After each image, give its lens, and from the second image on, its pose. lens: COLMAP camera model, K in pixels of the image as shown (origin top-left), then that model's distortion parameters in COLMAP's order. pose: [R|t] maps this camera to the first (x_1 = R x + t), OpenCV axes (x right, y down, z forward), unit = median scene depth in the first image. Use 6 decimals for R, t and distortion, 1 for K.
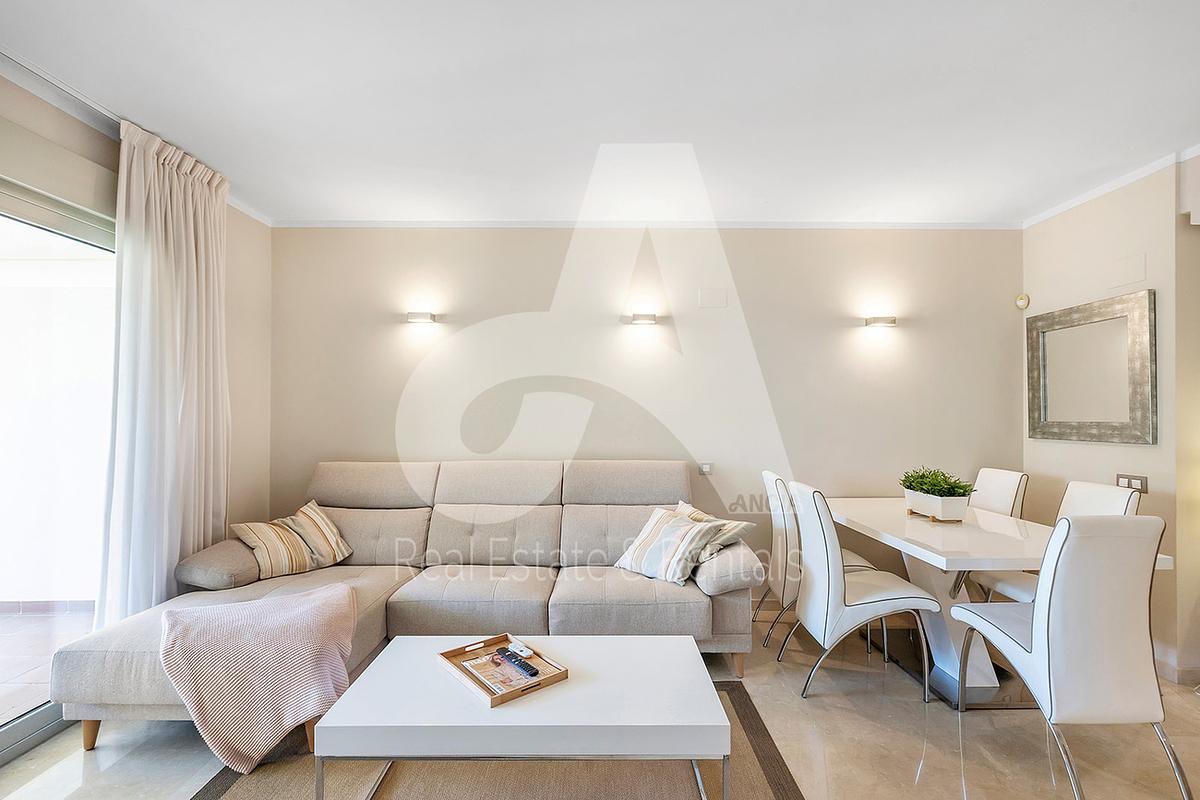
lens RADIAL K [[549.9, 0, 604.5], [0, 549.9, 408.2], [0, 0, 1]] dist [0.000709, -0.000342]
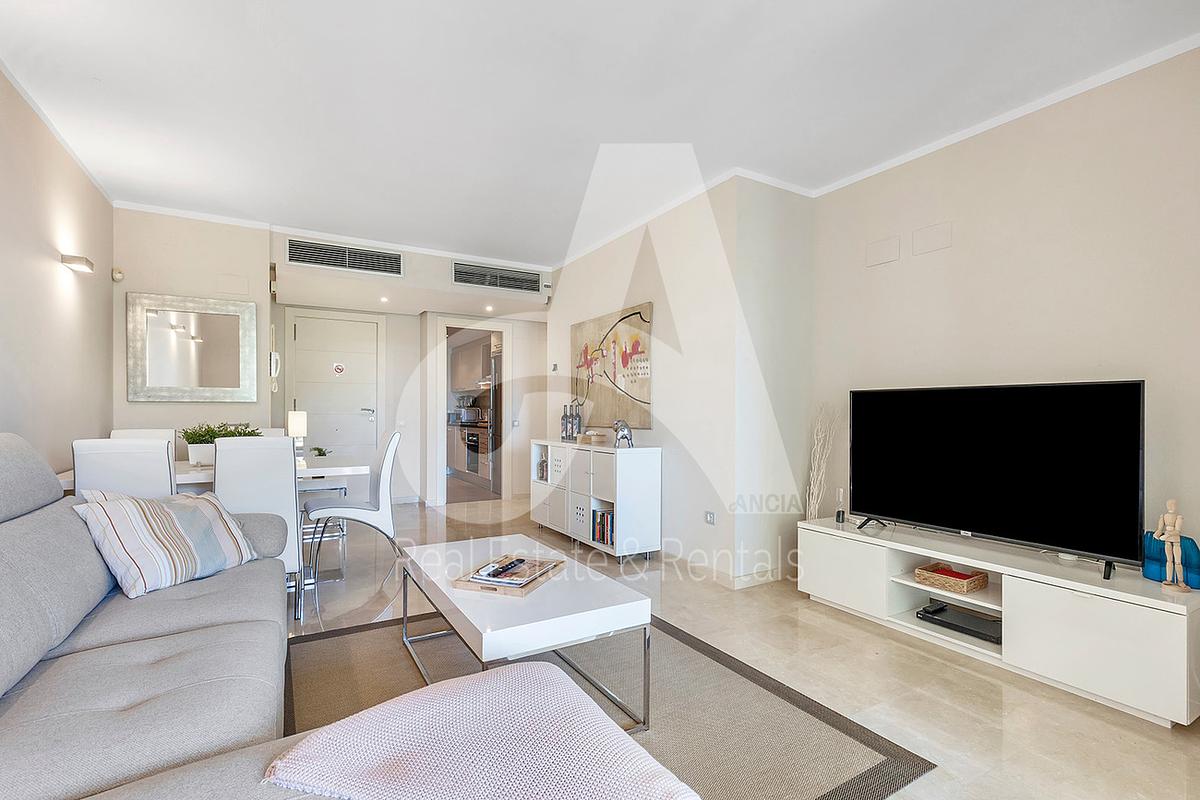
lens RADIAL K [[549.9, 0, 604.5], [0, 549.9, 408.2], [0, 0, 1]] dist [0.000709, -0.000342]
pose [[-0.511250, 0.000789, 0.859432, -0.677511], [-0.015649, 0.999825, -0.010227, 0.065456], [-0.859290, -0.018677, -0.511148, 0.755516]]
